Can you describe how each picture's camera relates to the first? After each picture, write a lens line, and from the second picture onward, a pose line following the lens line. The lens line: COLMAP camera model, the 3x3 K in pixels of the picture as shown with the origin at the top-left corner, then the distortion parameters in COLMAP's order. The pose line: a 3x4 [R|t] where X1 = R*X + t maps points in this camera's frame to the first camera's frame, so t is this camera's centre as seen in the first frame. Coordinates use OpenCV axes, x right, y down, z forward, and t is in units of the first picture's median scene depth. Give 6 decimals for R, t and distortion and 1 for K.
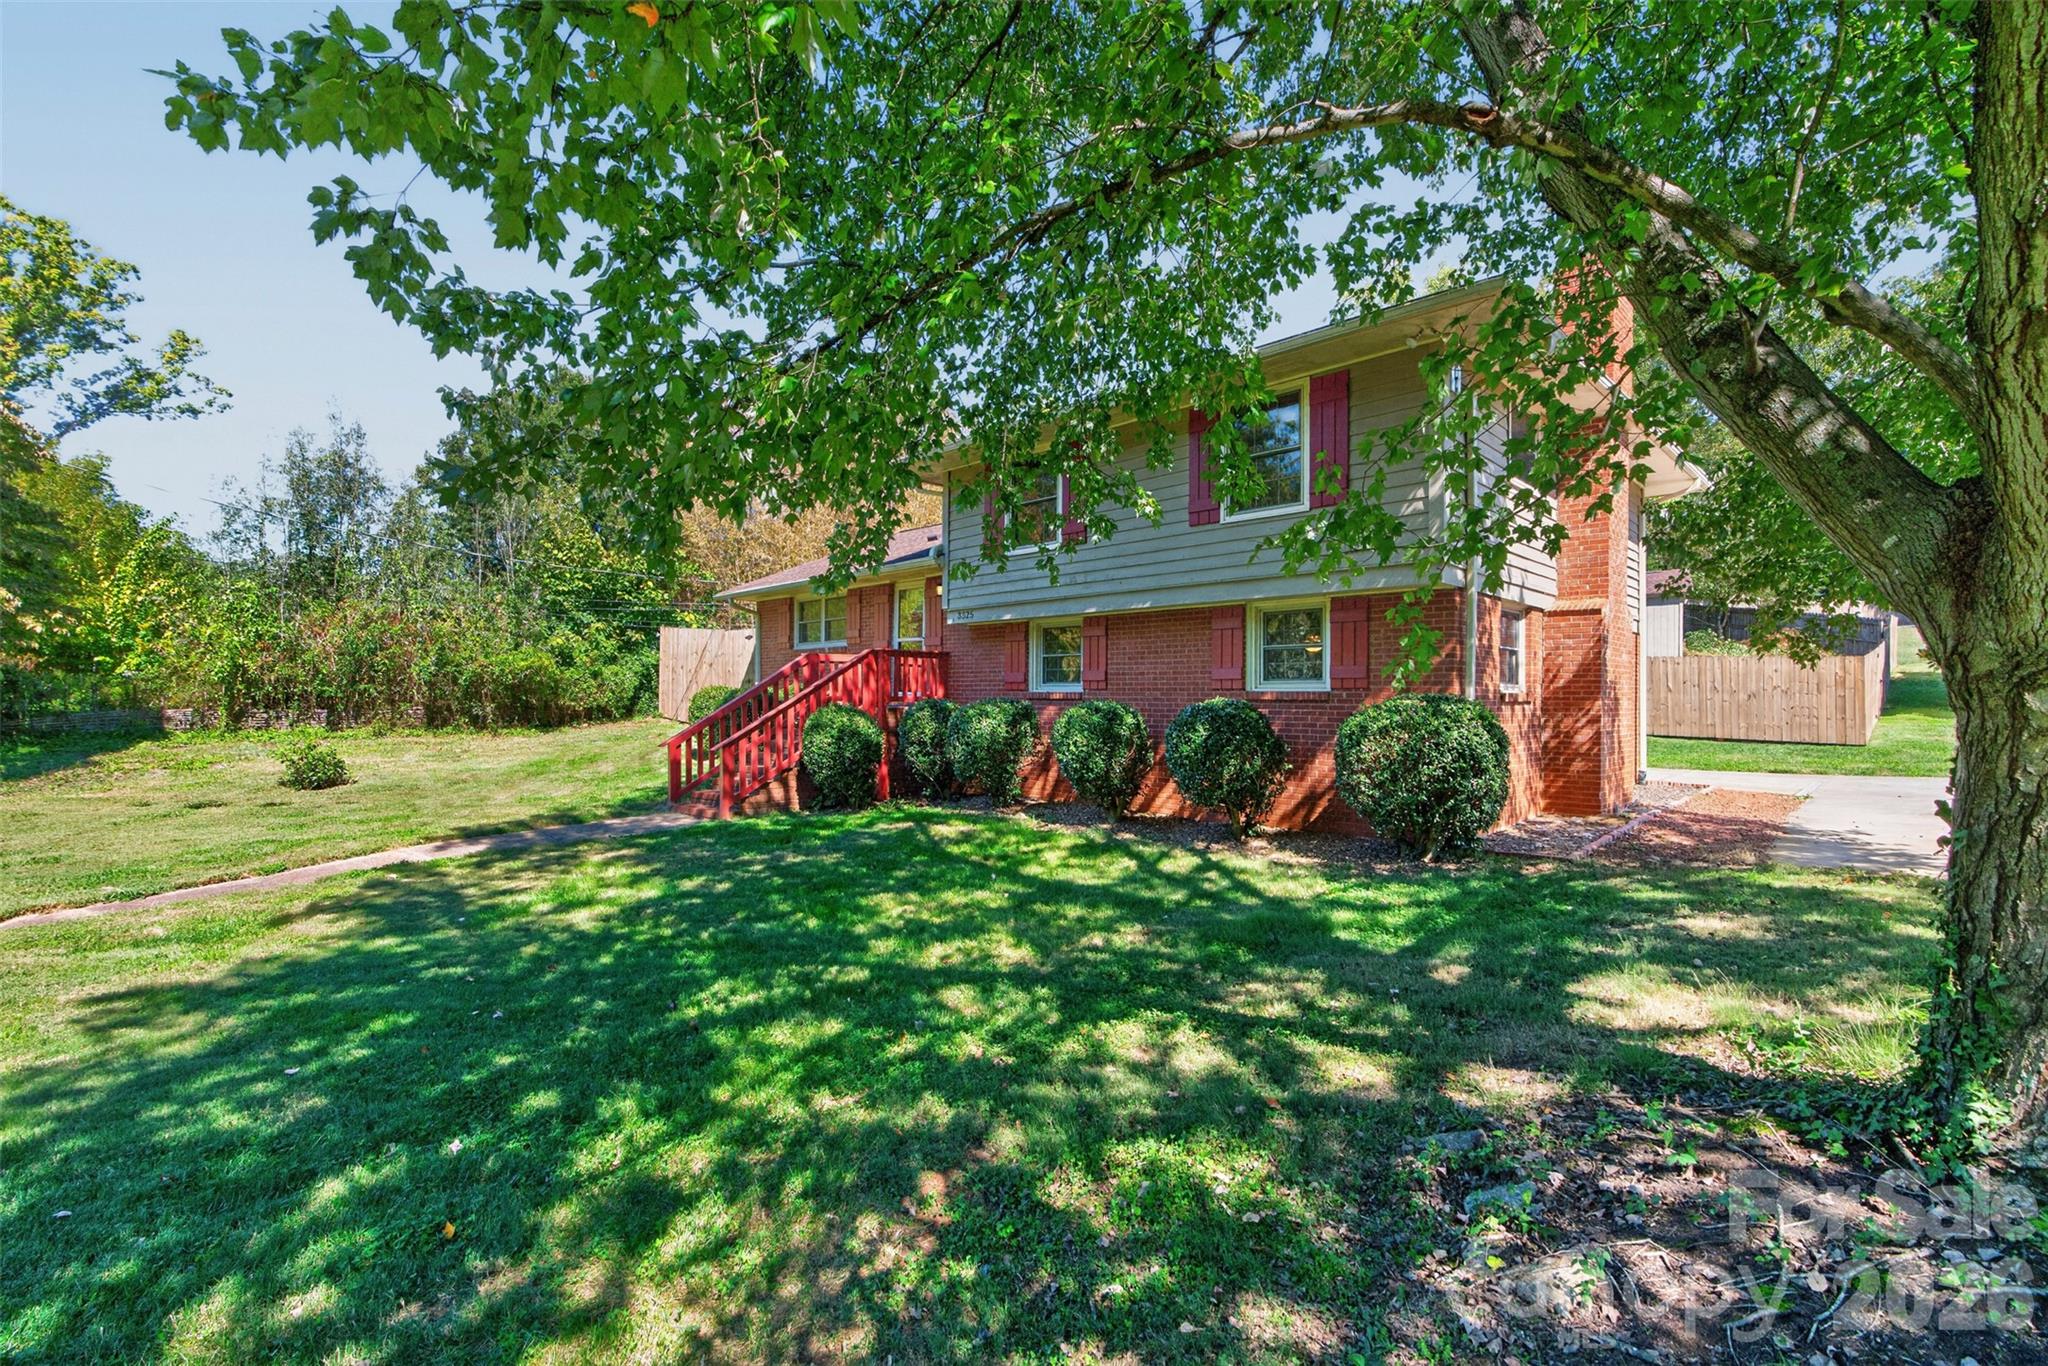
lens RADIAL K [[914.8, 0, 1024.6], [0, 914.8, 687.6], [0, 0, 1]] dist [0.001789, 0.000314]
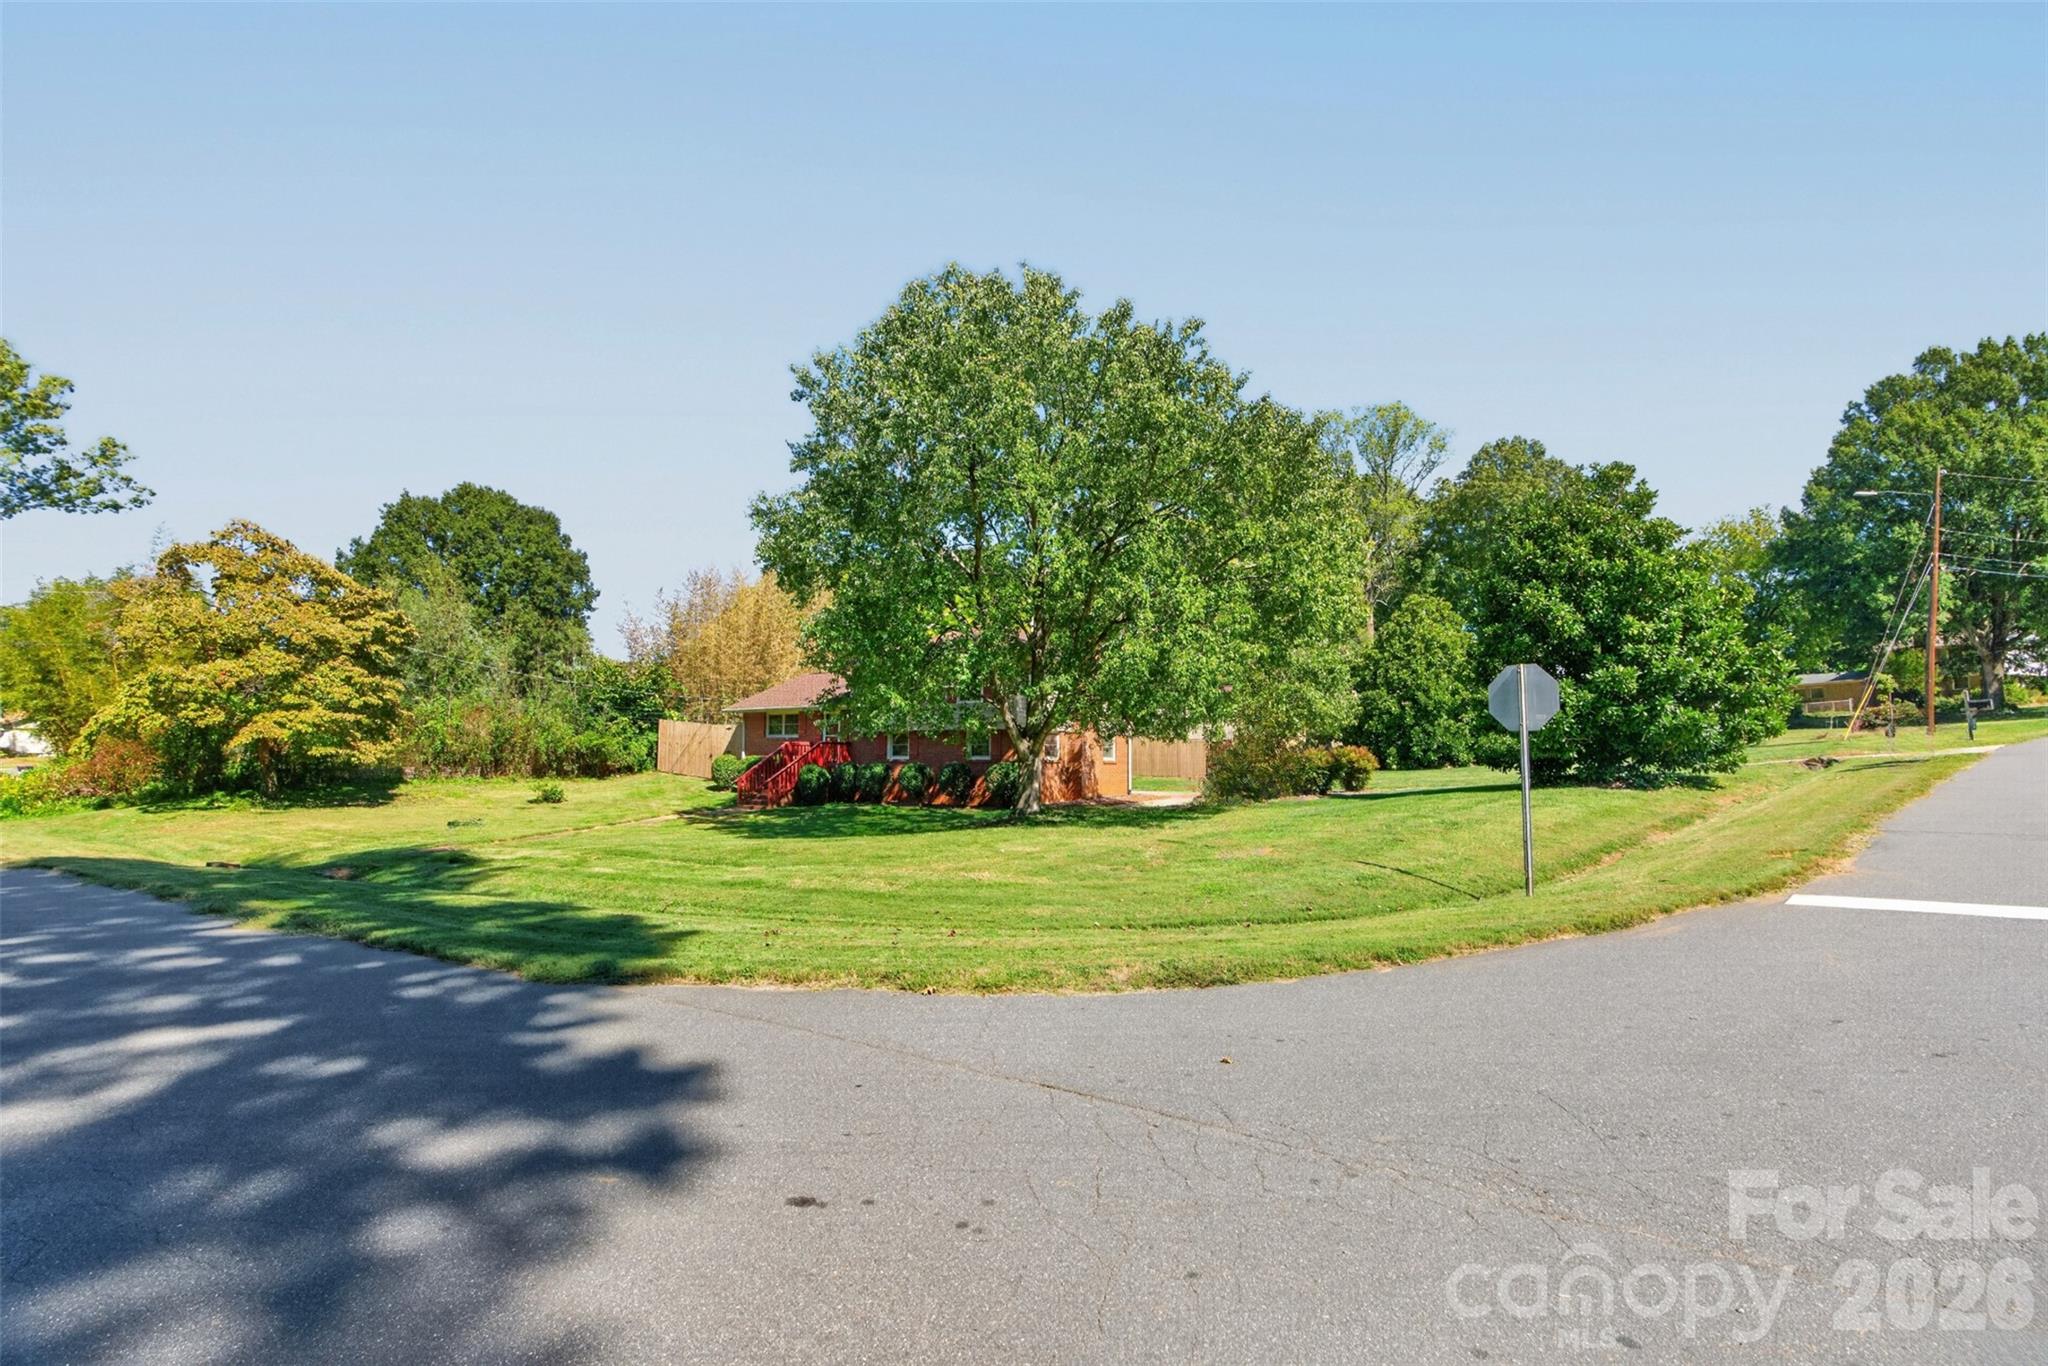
lens RADIAL K [[914.8, 0, 1024.6], [0, 914.8, 687.6], [0, 0, 1]] dist [0.001789, 0.000314]
pose [[0.978869, 0.015954, 0.203865, -0.129618], [-0.002506, 0.997813, -0.066052, -0.022284], [-0.204473, 0.064146, 0.976768, -1.355999]]
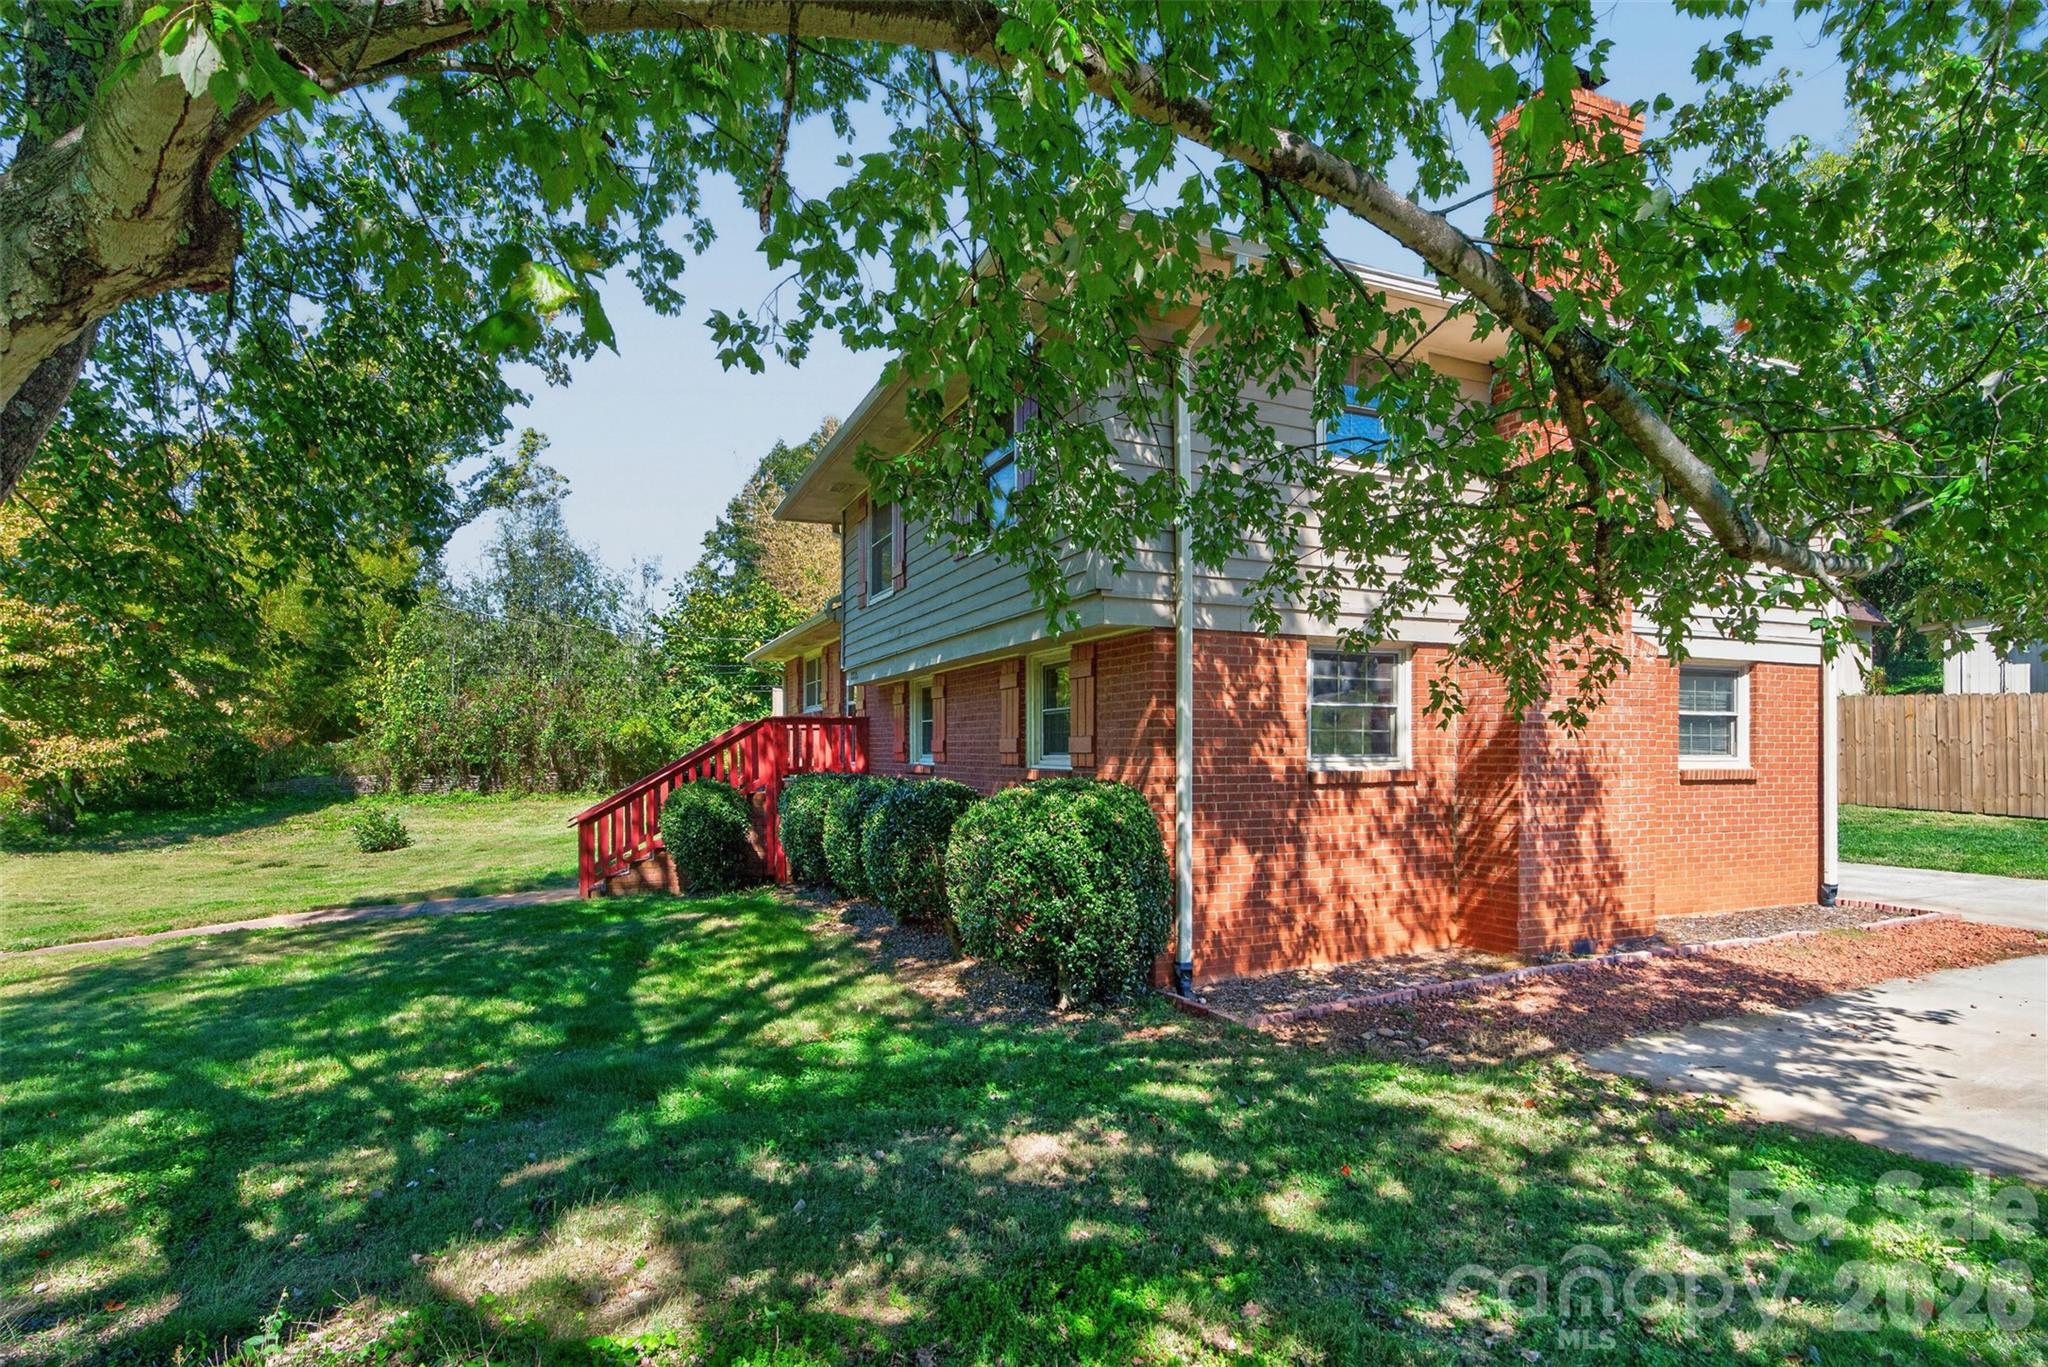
lens RADIAL K [[1045.8, 0, 1035.4], [0, 1045.8, 745.1], [0, 0, 1]] dist [-0.005519, 0.001209]
pose [[0.935776, -0.011259, -0.352414, 0.389419], [0.013858, 0.999892, 0.004854, -0.013338], [0.352322, -0.009426, 0.935831, 0.111330]]
